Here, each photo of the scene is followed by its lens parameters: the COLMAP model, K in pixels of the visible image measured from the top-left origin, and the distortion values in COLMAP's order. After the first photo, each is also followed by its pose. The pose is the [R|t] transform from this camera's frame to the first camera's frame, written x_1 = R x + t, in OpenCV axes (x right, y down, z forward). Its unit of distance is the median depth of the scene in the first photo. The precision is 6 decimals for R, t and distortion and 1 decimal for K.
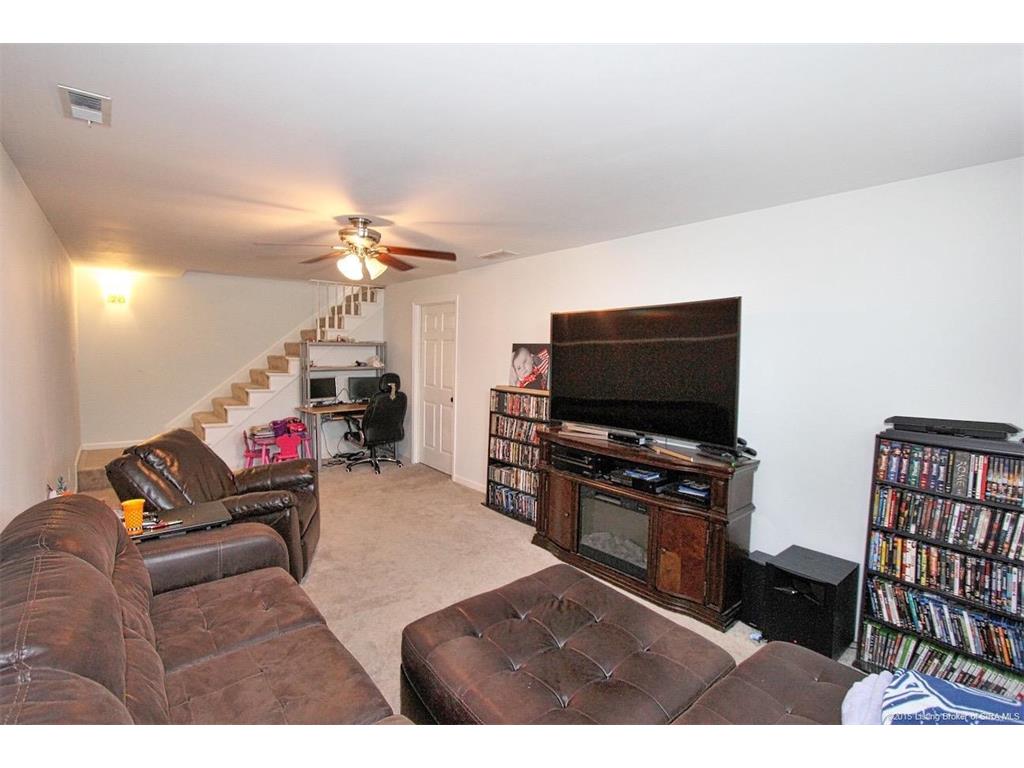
lens RADIAL K [[478.0, 0, 508.2], [0, 478.0, 380.5], [0, 0, 1]] dist [0.000191, 0.000163]
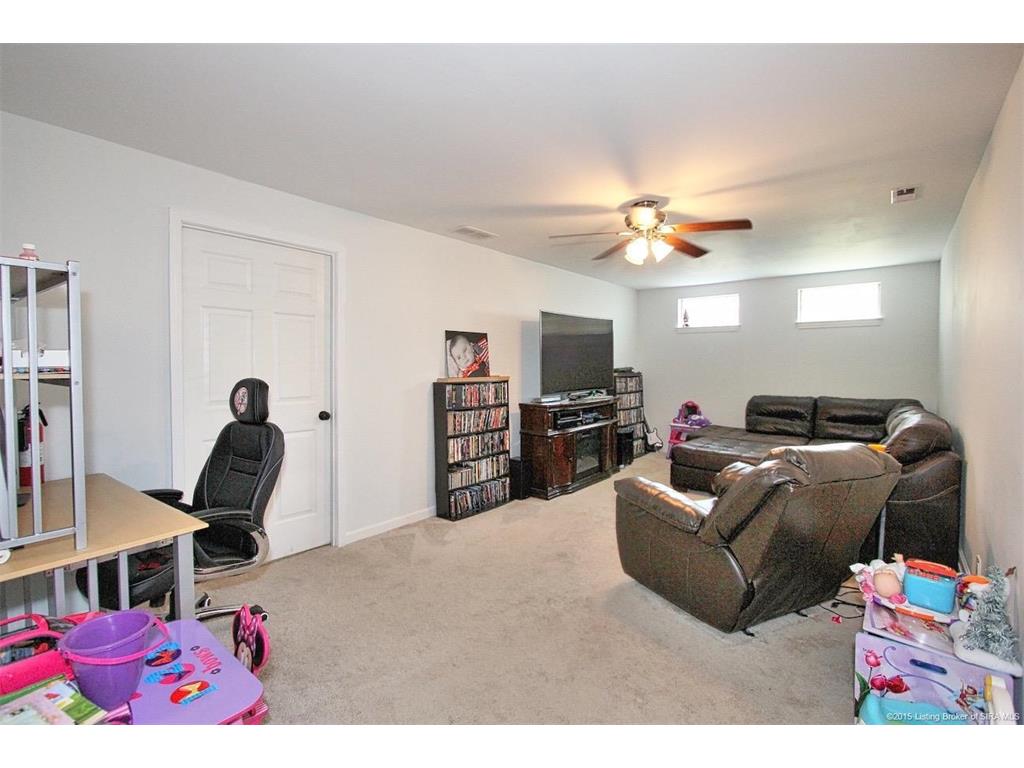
lens RADIAL K [[478.0, 0, 508.2], [0, 478.0, 380.5], [0, 0, 1]] dist [0.000191, 0.000163]
pose [[-0.187311, -0.053009, 0.980869, -0.923705], [0.061478, 0.995953, 0.065564, -0.037020], [-0.980375, 0.072582, -0.183294, 1.096193]]
